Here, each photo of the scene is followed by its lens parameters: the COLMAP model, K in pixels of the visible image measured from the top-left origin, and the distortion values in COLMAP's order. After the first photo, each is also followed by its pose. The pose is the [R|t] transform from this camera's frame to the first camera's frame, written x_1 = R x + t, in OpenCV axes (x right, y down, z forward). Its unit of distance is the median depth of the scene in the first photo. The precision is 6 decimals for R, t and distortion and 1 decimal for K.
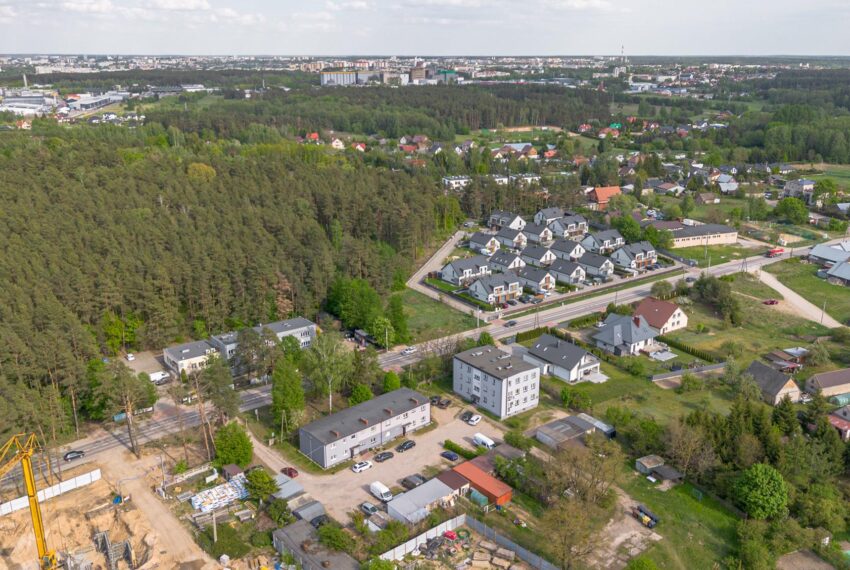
lens RADIAL K [[748.0, 0, 427.6], [0, 748.0, 281.3], [0, 0, 1]] dist [0.048051, -0.061505]
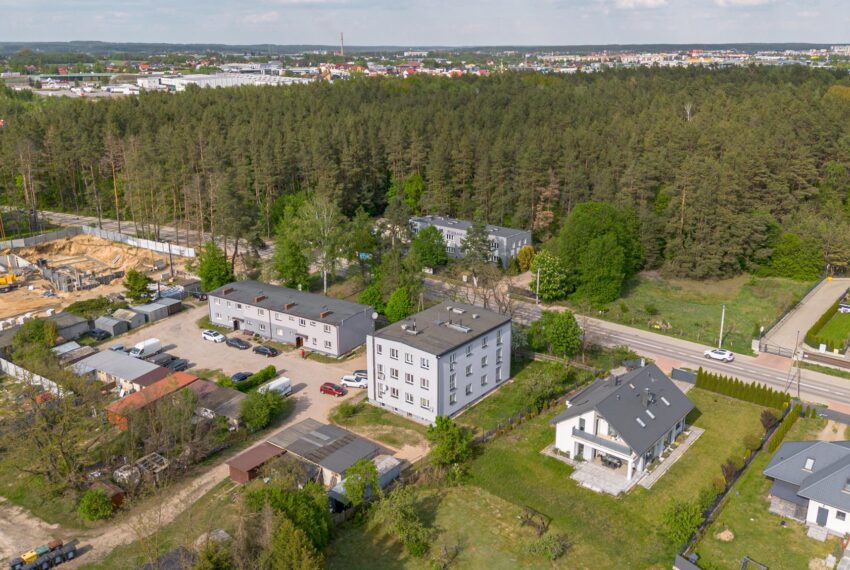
lens RADIAL K [[748.0, 0, 429.7], [0, 748.0, 287.4], [0, 0, 1]] dist [0.048051, -0.061505]
pose [[0.255805, 0.296429, -0.920160, 0.485108], [-0.282494, 0.933204, 0.222098, -0.036192], [0.924533, 0.203126, 0.322458, 0.639092]]
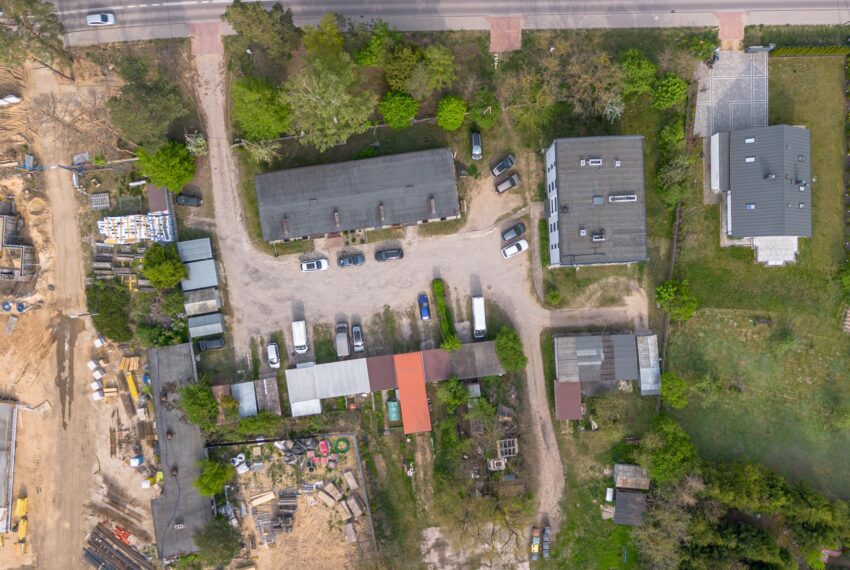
lens RADIAL K [[748.0, 0, 424.0], [0, 748.0, 286.0], [0, 0, 1]] dist [0.048051, -0.061505]
pose [[0.824441, 0.565932, 0.004139, 0.009781], [-0.157397, 0.222257, 0.962200, -0.336441], [0.543620, -0.793928, 0.272314, 0.568262]]
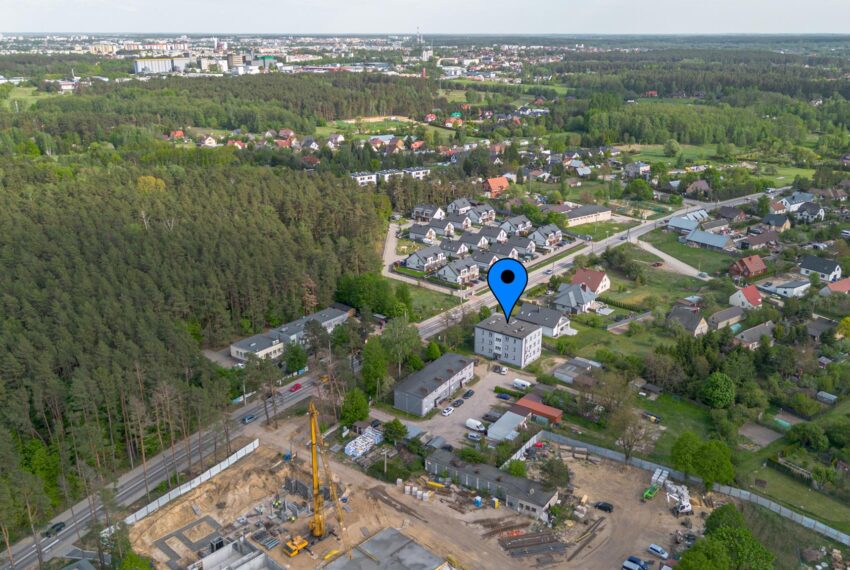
lens RADIAL K [[748.0, 0, 427.8], [0, 748.0, 285.1], [0, 0, 1]] dist [0.048051, -0.061505]
pose [[0.963527, -0.086213, 0.253343, -0.300392], [0.077654, 0.996026, 0.043611, -0.028003], [-0.256096, -0.022347, 0.966393, -0.194275]]
